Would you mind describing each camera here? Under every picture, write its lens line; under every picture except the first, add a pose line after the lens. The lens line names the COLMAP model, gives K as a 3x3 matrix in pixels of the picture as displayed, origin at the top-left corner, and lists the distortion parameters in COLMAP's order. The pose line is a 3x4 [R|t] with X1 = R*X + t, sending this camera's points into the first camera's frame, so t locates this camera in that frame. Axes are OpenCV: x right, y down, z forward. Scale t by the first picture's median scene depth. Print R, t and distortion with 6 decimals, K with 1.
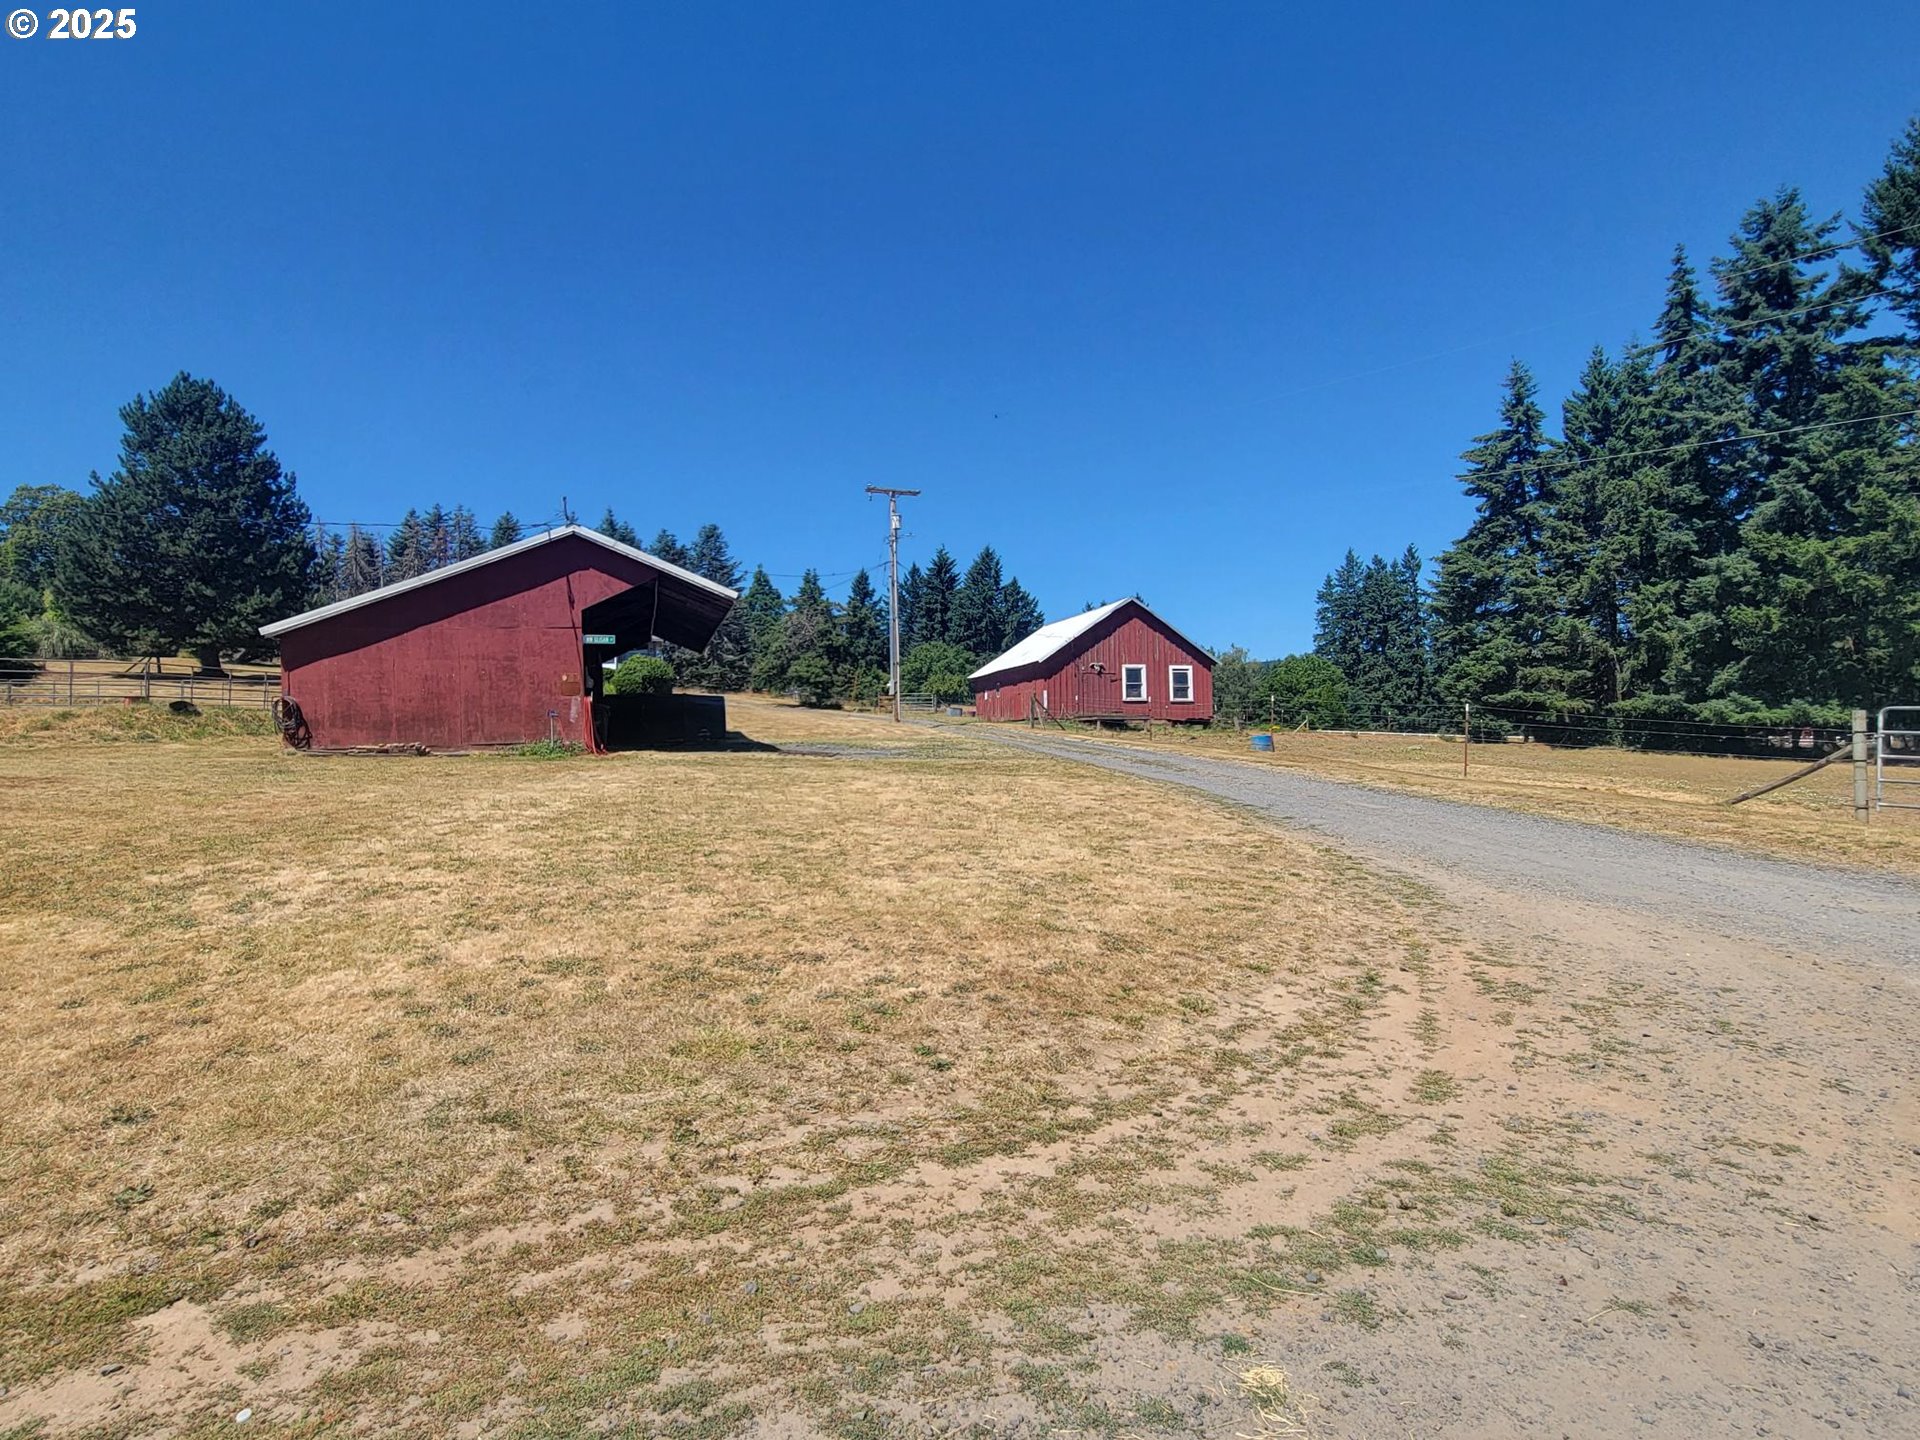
lens RADIAL K [[973.7, 0, 934.3], [0, 973.7, 721.5], [0, 0, 1]] dist [0.000024, -0.000438]
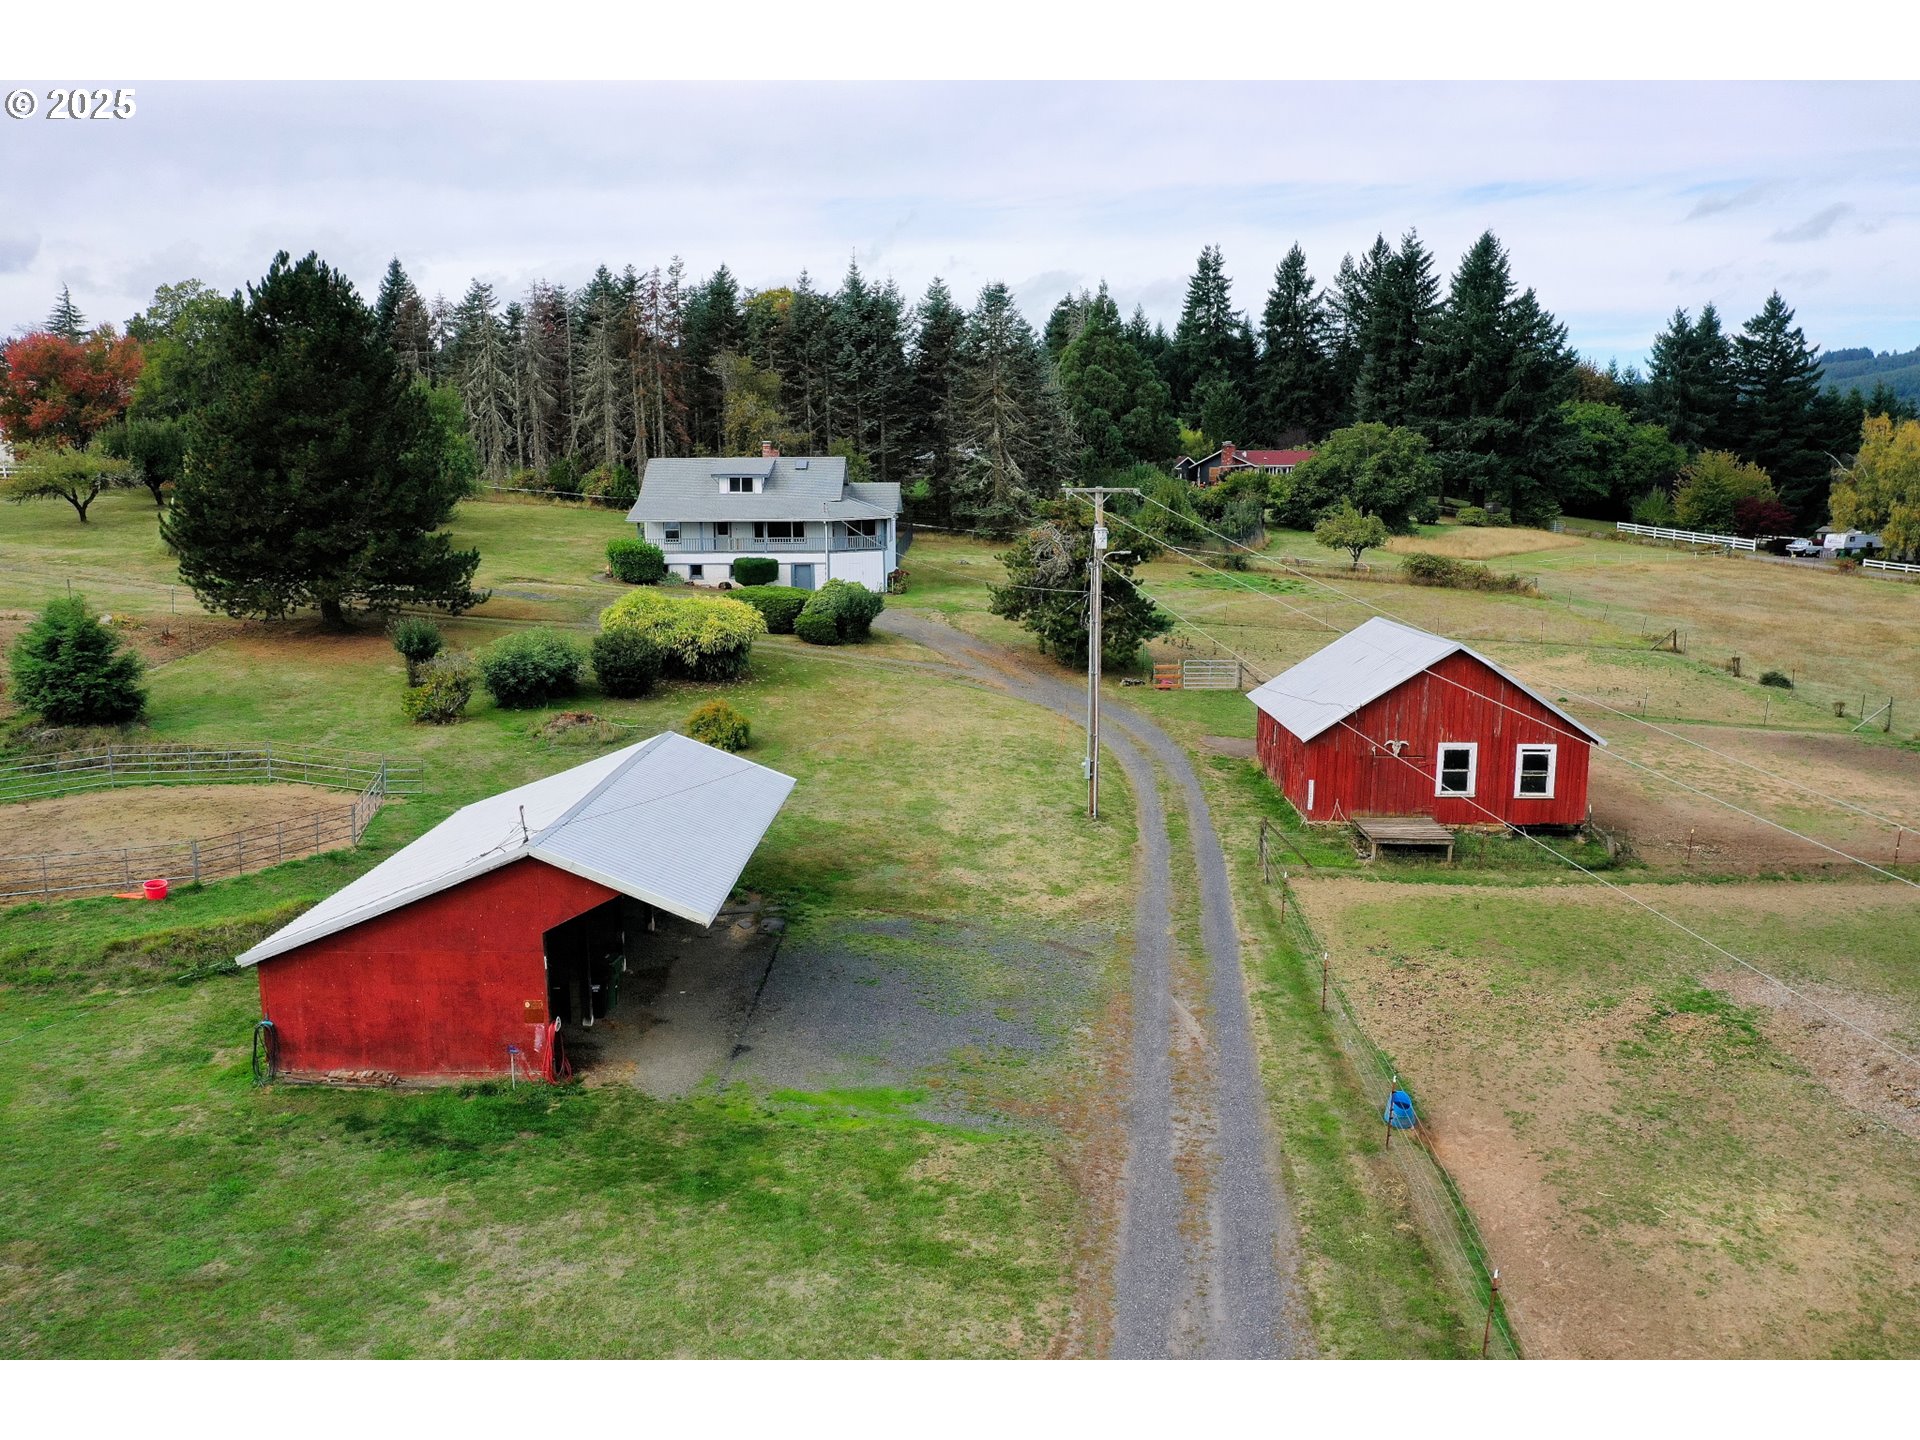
lens RADIAL K [[1510.7, 0, 960.0], [0, 1510.7, 720.0], [0, 0, 1]] dist [-0.035343, 0.006384]
pose [[0.953312, 0.070502, -0.293641, 0.158392], [-0.015034, 0.982240, 0.187023, -0.228795], [0.301611, -0.173877, 0.937442, -0.057814]]
